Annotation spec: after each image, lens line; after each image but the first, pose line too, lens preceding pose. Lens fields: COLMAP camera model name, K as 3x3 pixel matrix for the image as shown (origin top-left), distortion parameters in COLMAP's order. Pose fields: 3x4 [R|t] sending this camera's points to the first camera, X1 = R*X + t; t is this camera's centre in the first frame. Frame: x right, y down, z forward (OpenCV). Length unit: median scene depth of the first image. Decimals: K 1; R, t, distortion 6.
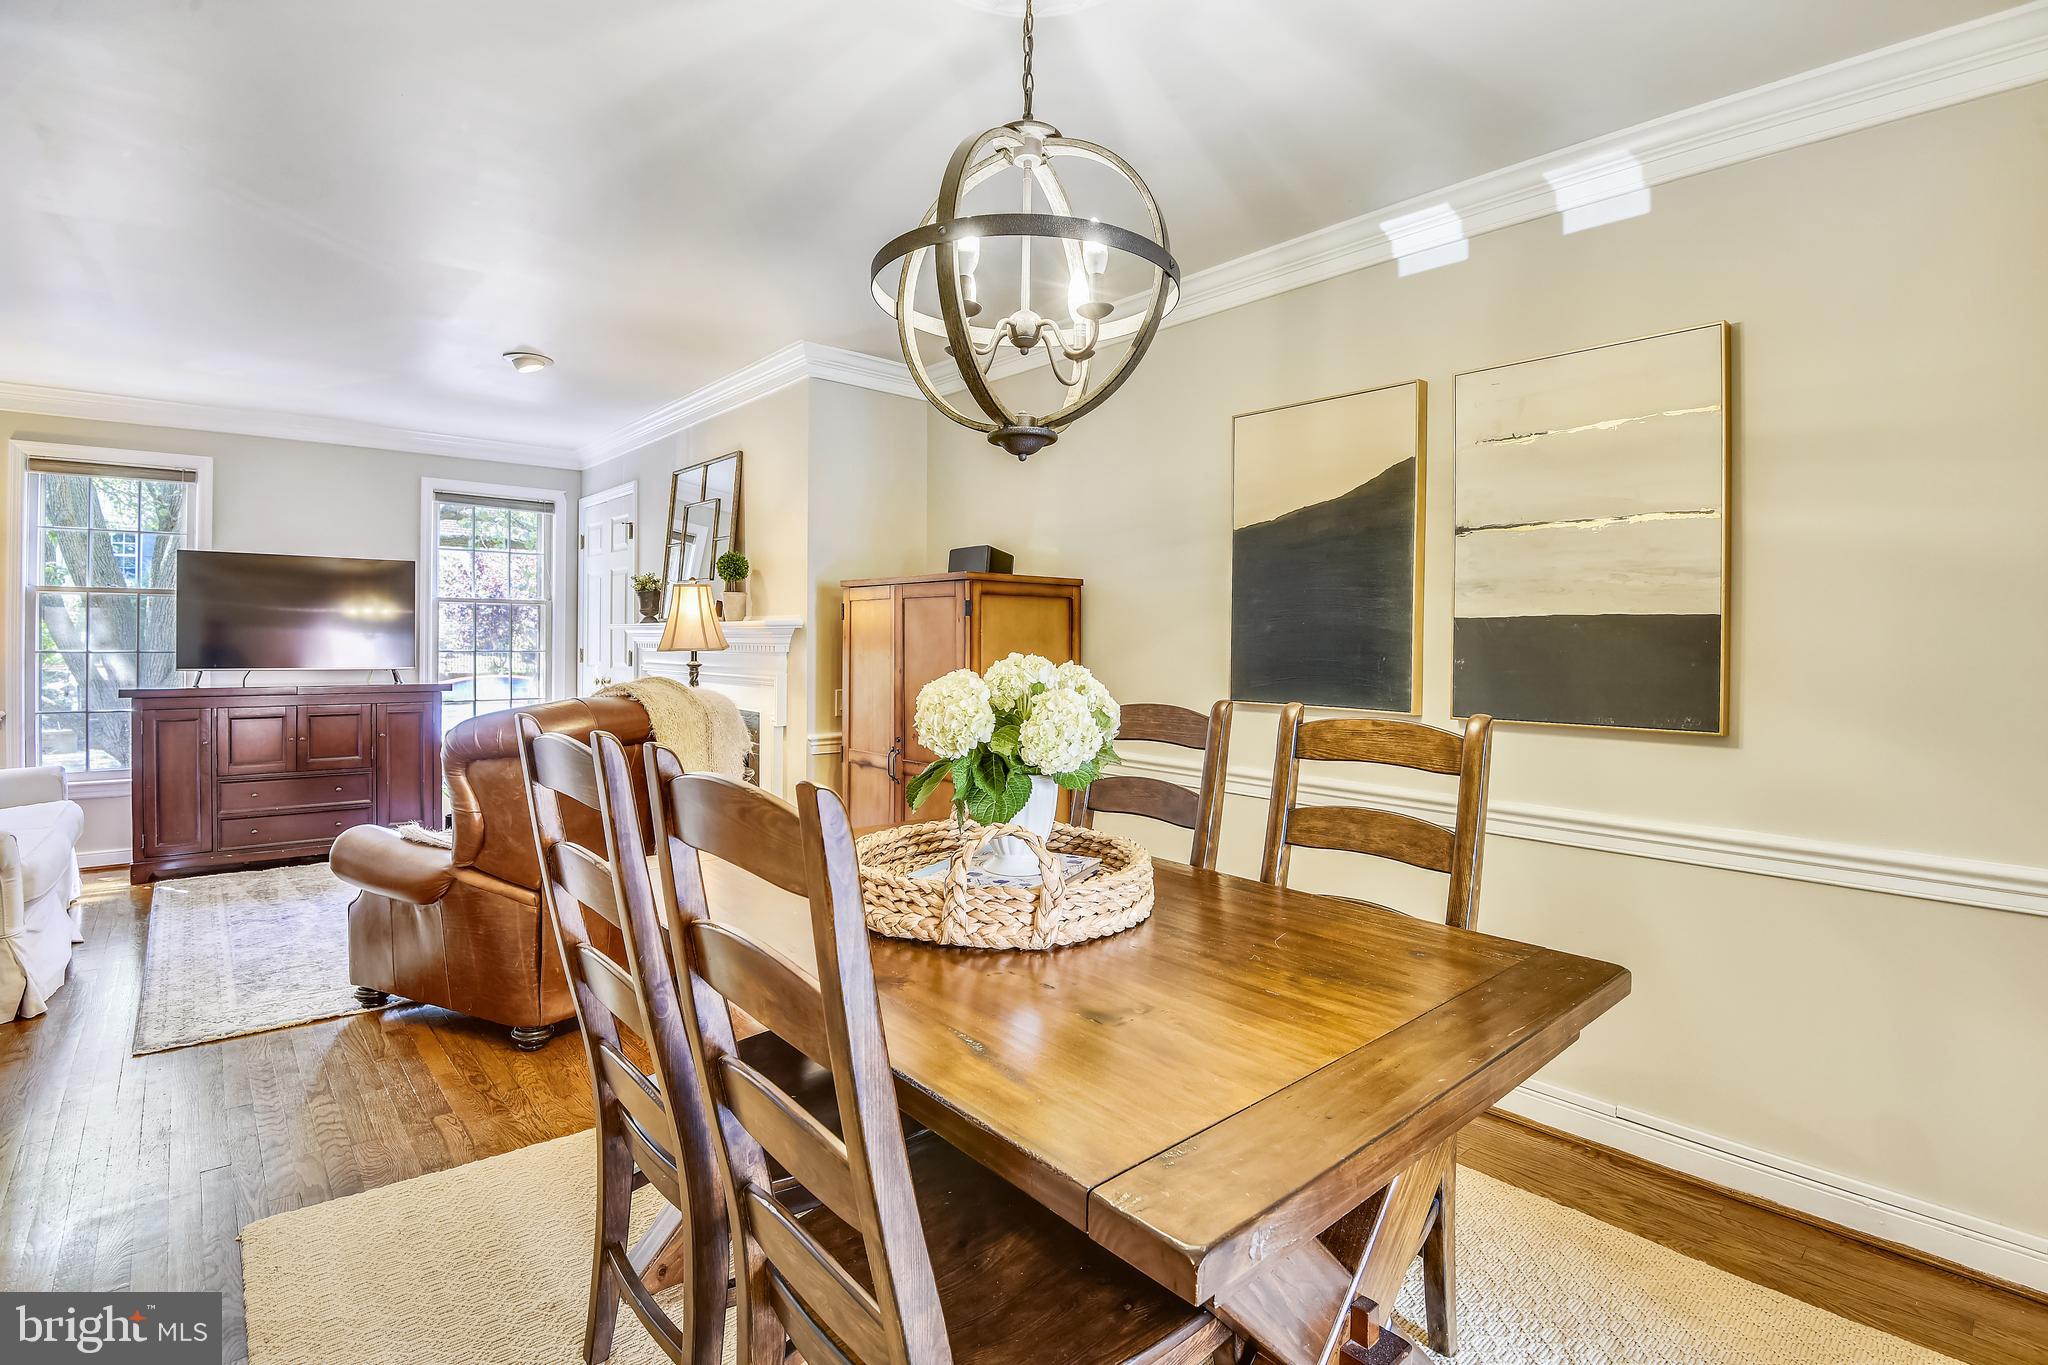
lens RADIAL K [[971.4, 0, 1032.7], [0, 971.4, 665.4], [0, 0, 1]] dist [-0.038557, -0.001768]
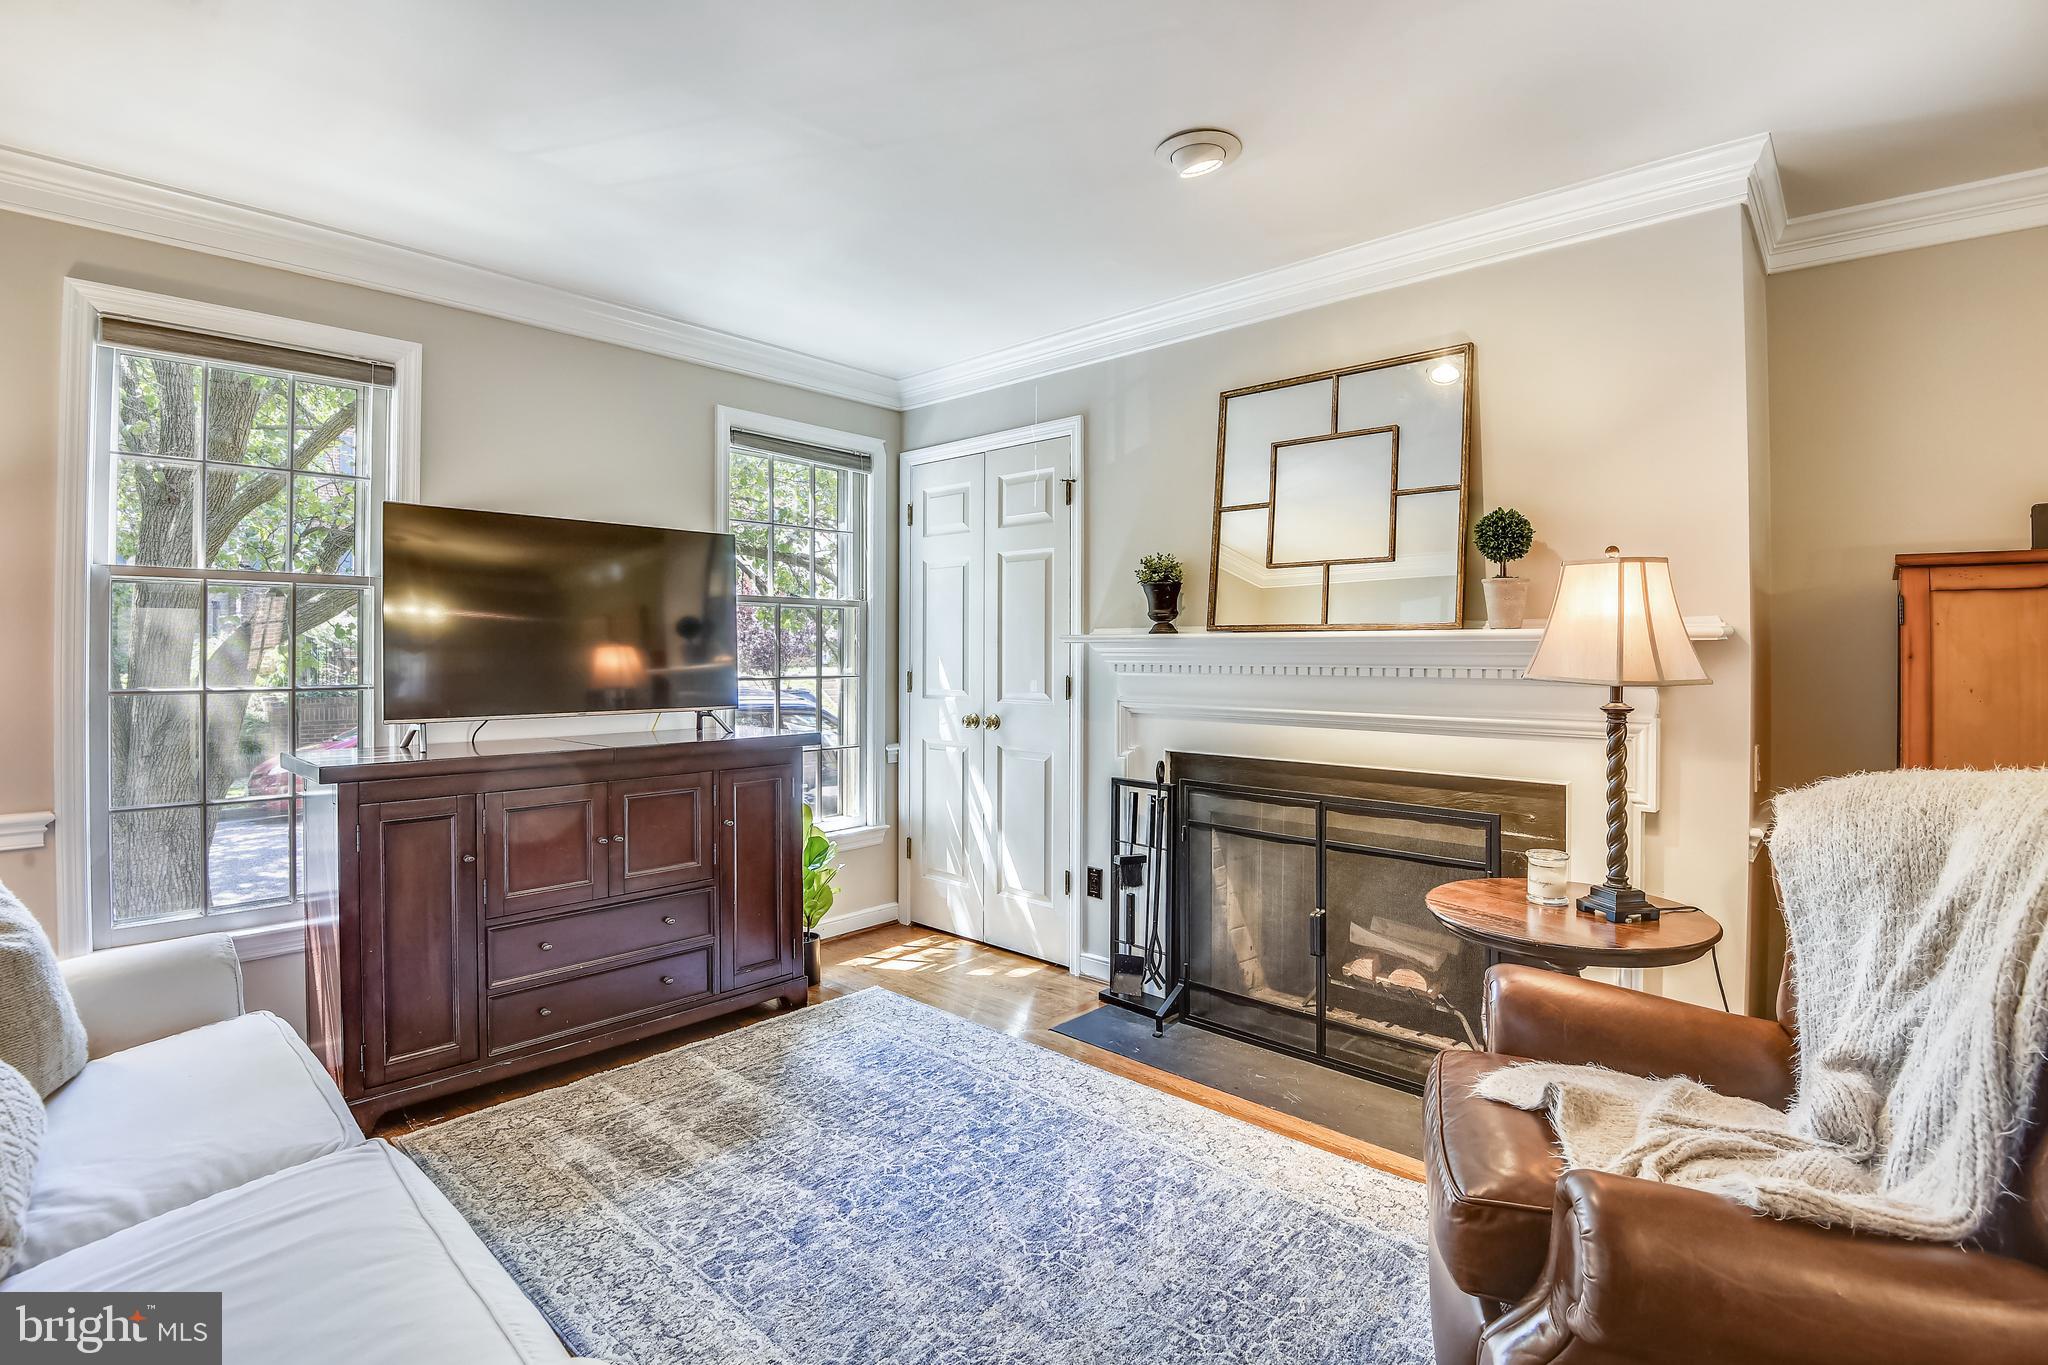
lens RADIAL K [[963.2, 0, 1019.7], [0, 963.2, 652.6], [0, 0, 1]] dist [-0.020257, -0.012657]
pose [[0.994983, -0.006608, 0.099829, -0.799980], [0.008911, 0.999704, -0.022641, -0.026356], [-0.099650, 0.023417, 0.994747, 0.555869]]
